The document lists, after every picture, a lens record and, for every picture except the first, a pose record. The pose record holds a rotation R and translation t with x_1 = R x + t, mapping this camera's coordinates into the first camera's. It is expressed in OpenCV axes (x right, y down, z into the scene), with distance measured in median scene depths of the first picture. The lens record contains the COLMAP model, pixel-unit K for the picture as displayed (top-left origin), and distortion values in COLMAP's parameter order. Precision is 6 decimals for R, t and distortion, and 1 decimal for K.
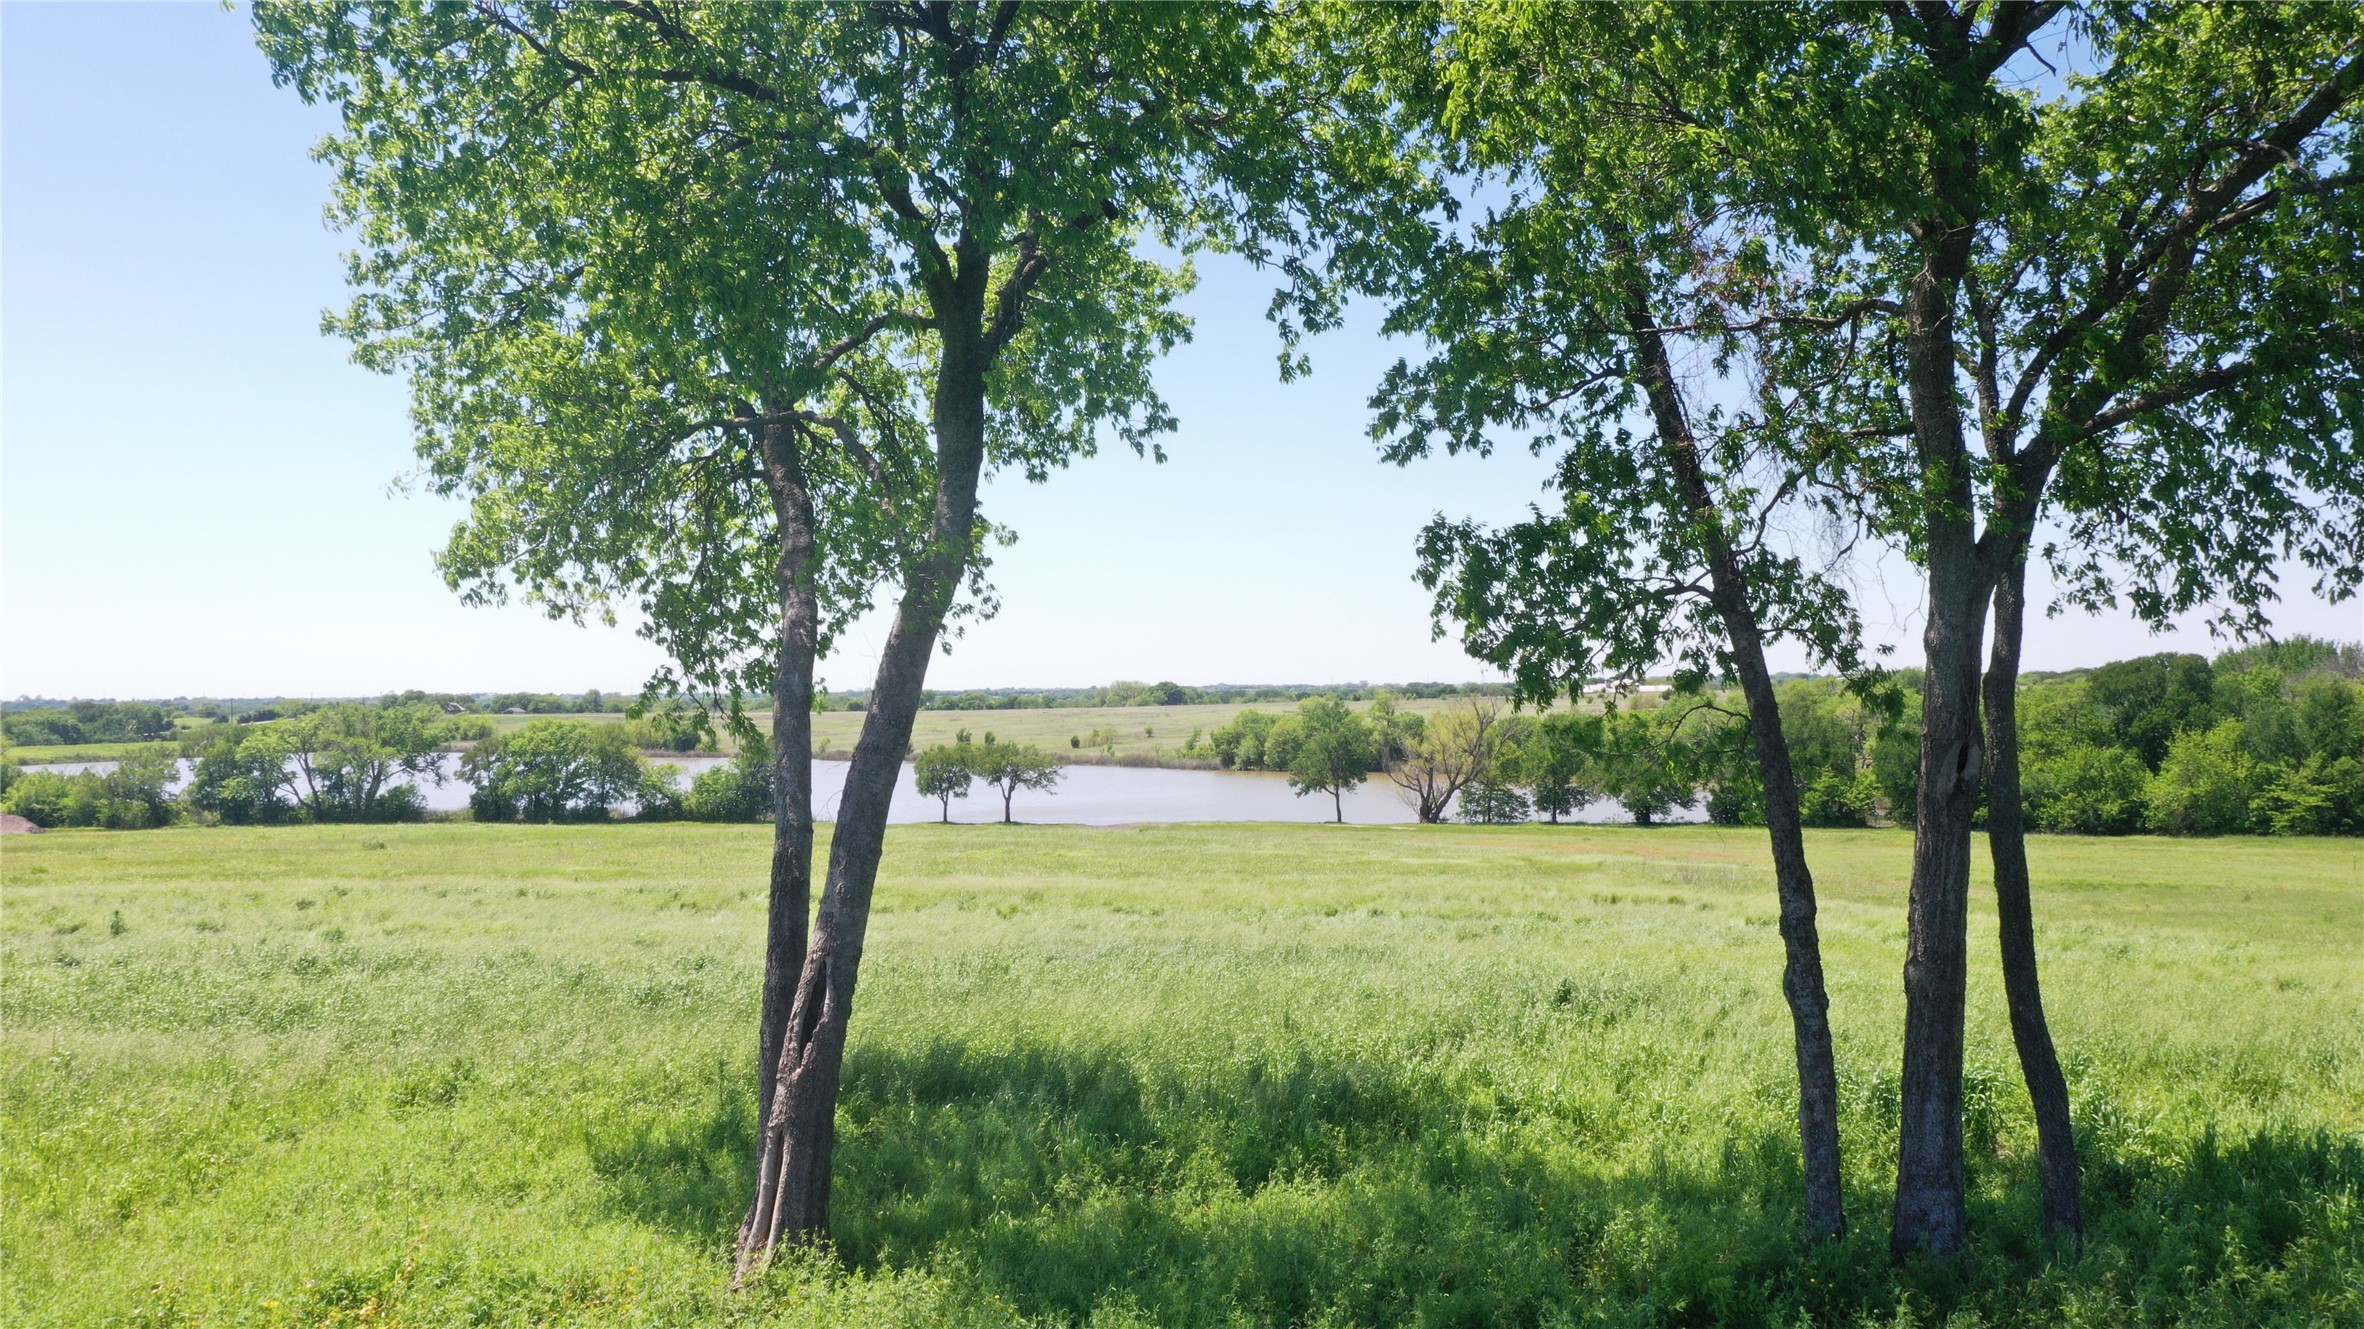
lens RADIAL K [[1878.4, 0, 1190.3], [0, 1878.4, 627.6], [0, 0, 1]] dist [0.017249, -0.007124]
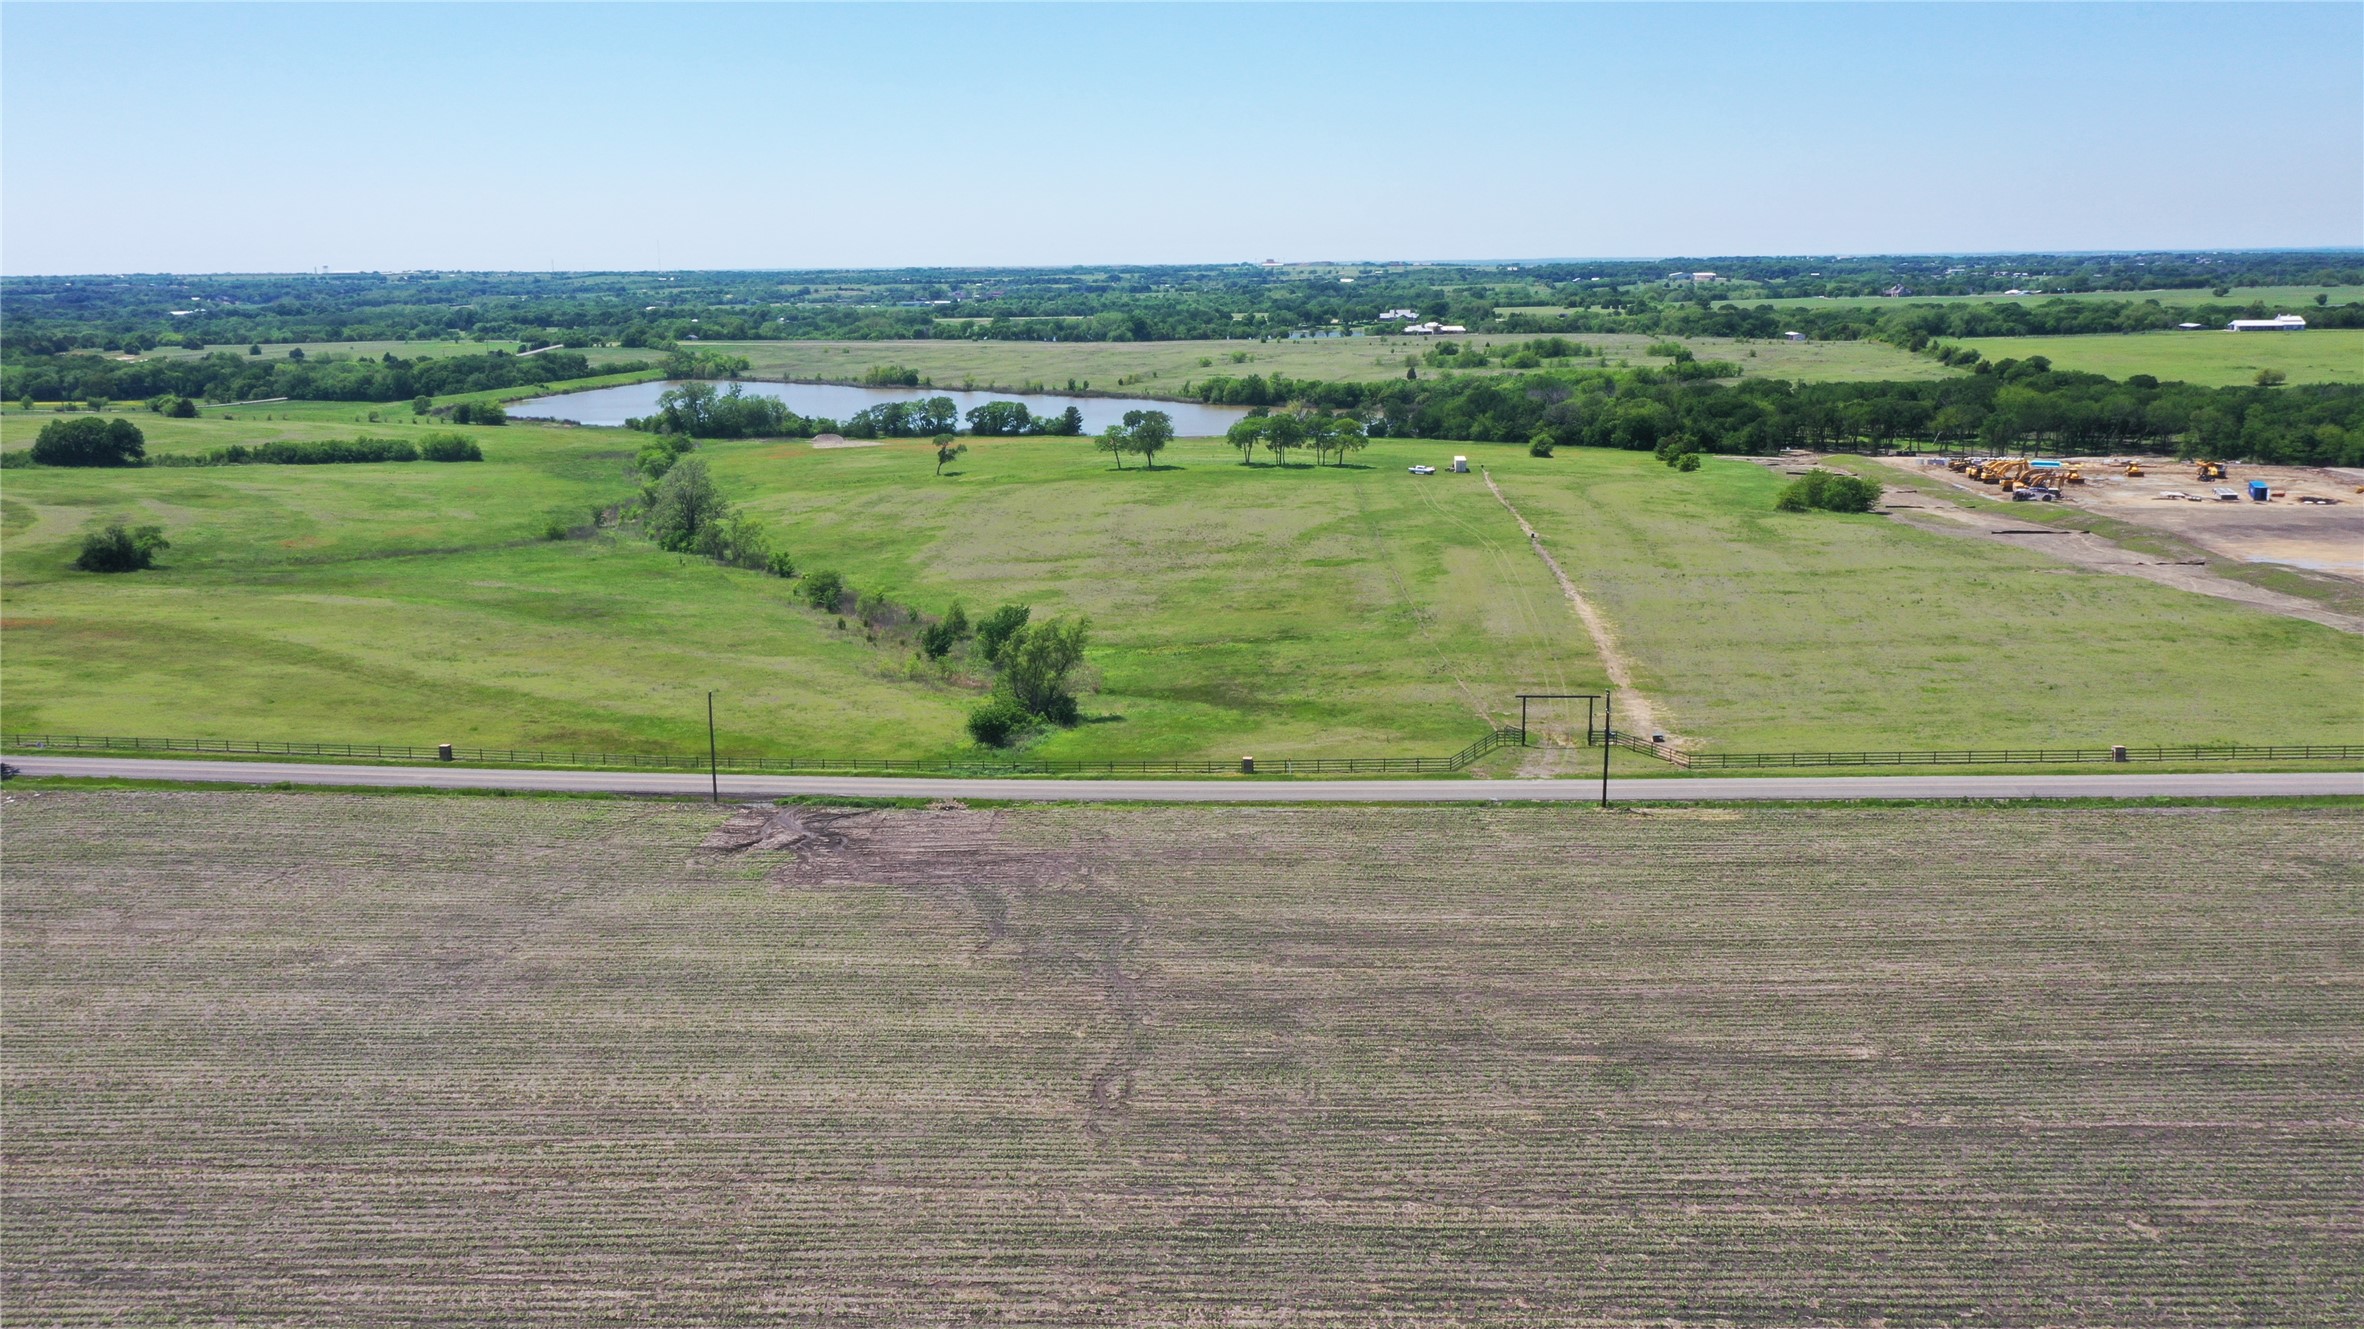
lens RADIAL K [[1878.4, 0, 1186.3], [0, 1878.4, 652.5], [0, 0, 1]] dist [0.017249, -0.007124]
pose [[0.998842, -0.009035, 0.047253, -0.192528], [-0.002552, 0.970873, 0.239582, -0.295969], [-0.048041, -0.239426, 0.969725, -2.132148]]
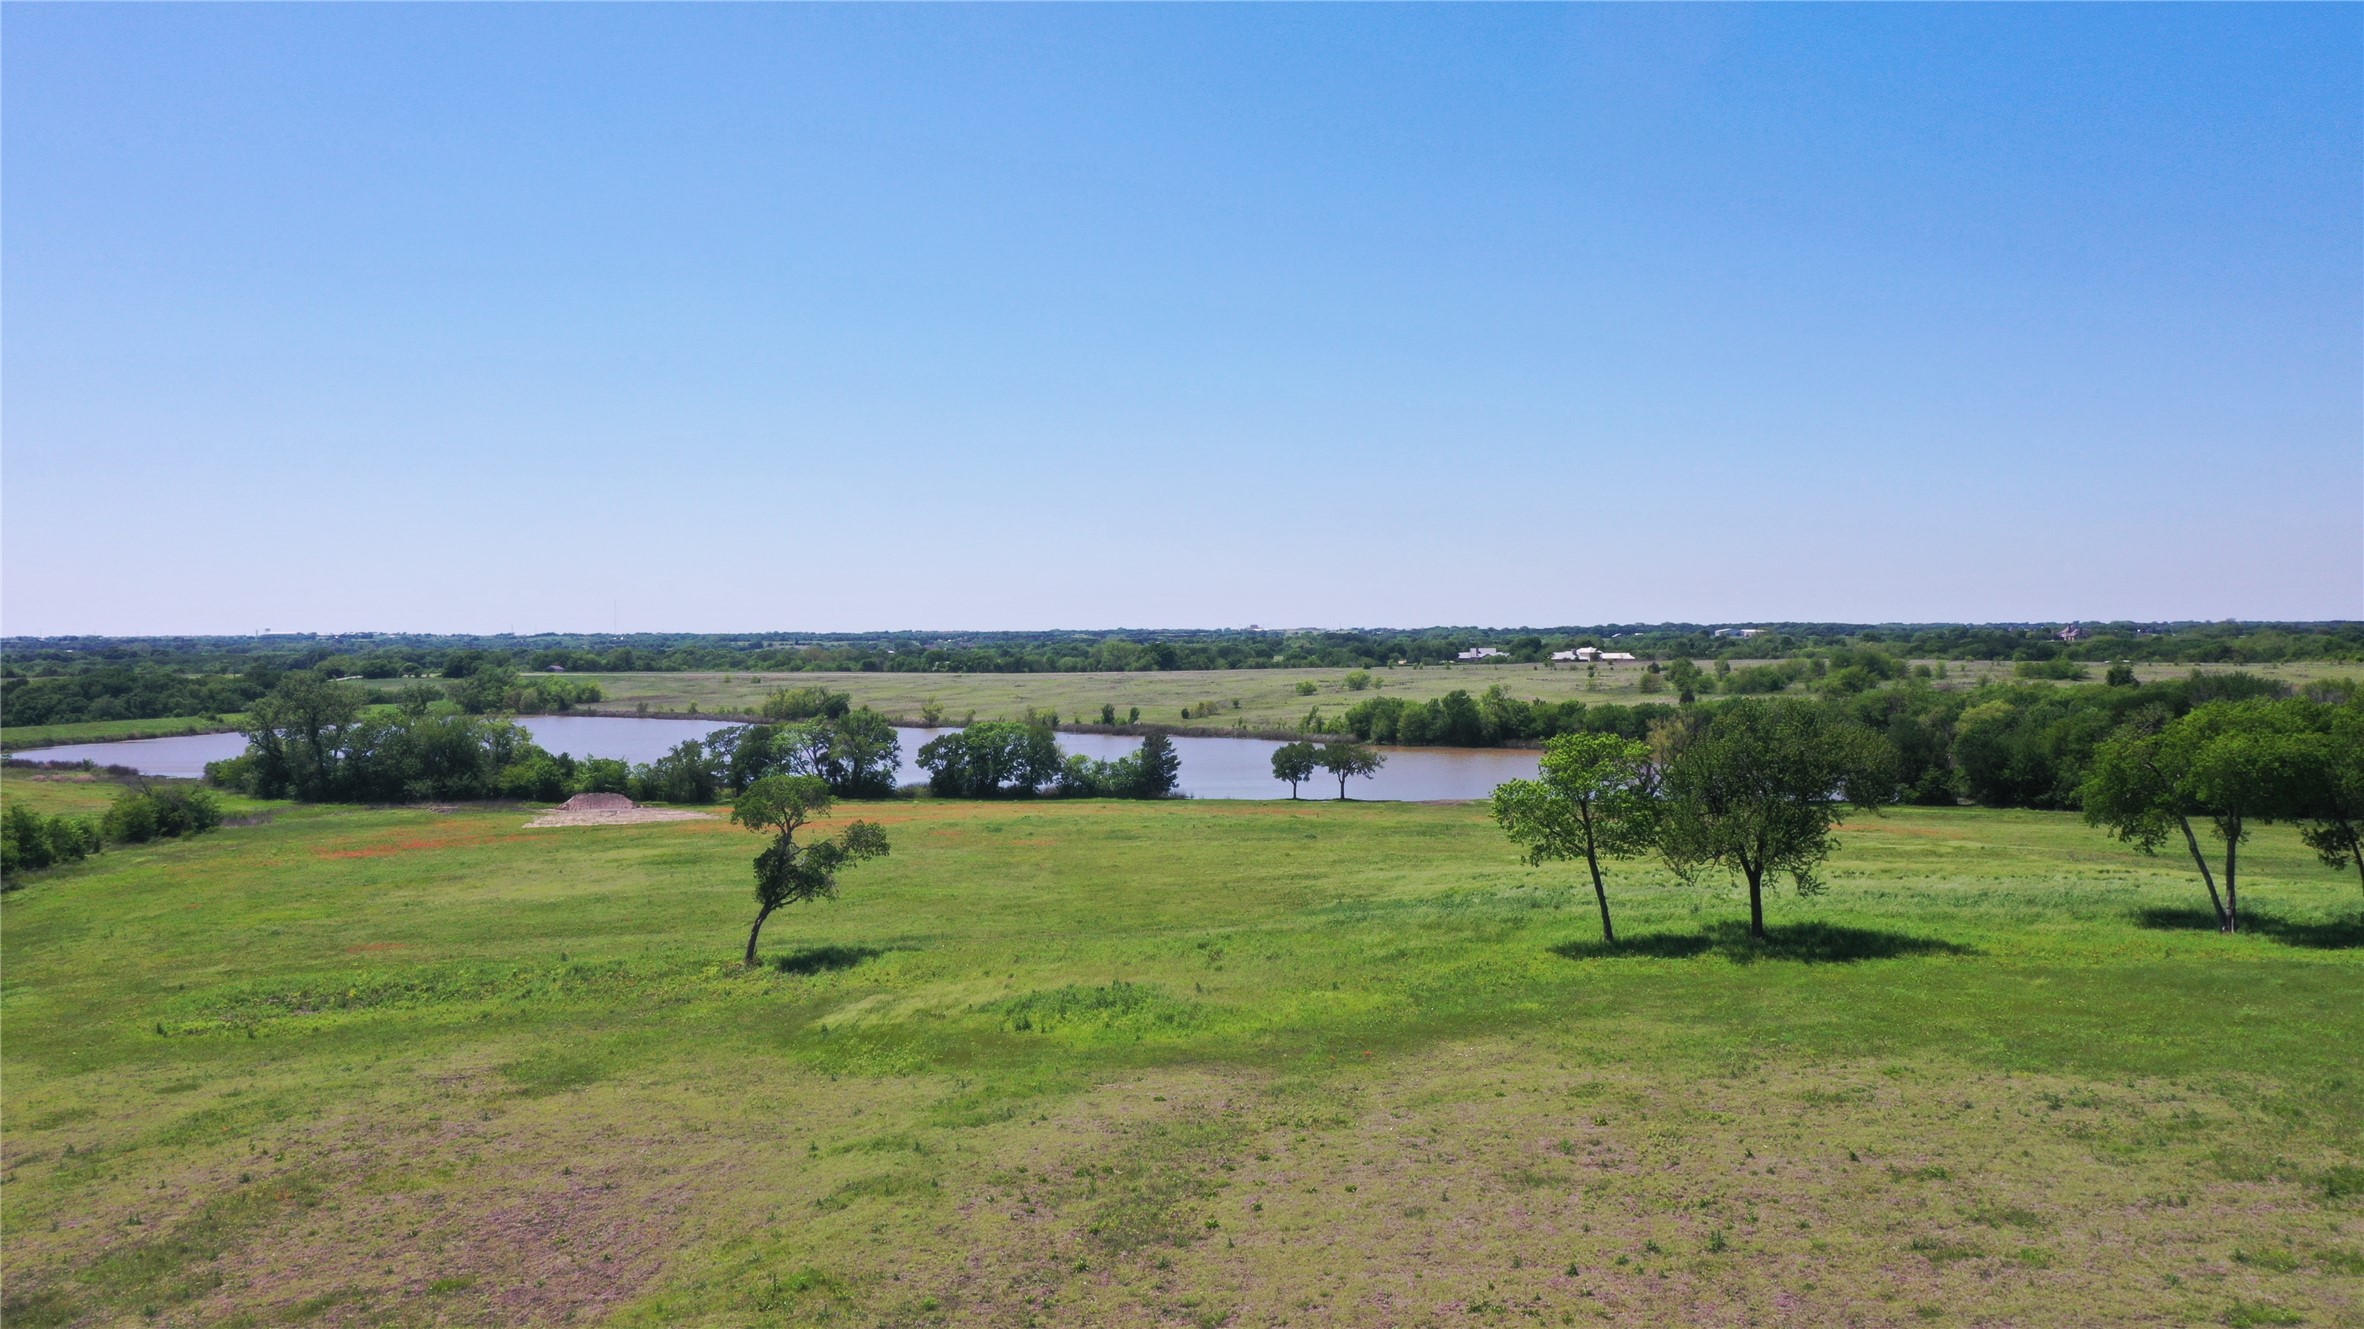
lens RADIAL K [[1878.4, 0, 1191.8], [0, 1878.4, 685.2], [0, 0, 1]] dist [0.017249, -0.007124]
pose [[0.997714, 0.003800, 0.067476, -0.299695], [-0.008018, 0.998022, 0.062346, -0.066362], [-0.067106, -0.062744, 0.995771, -0.375786]]
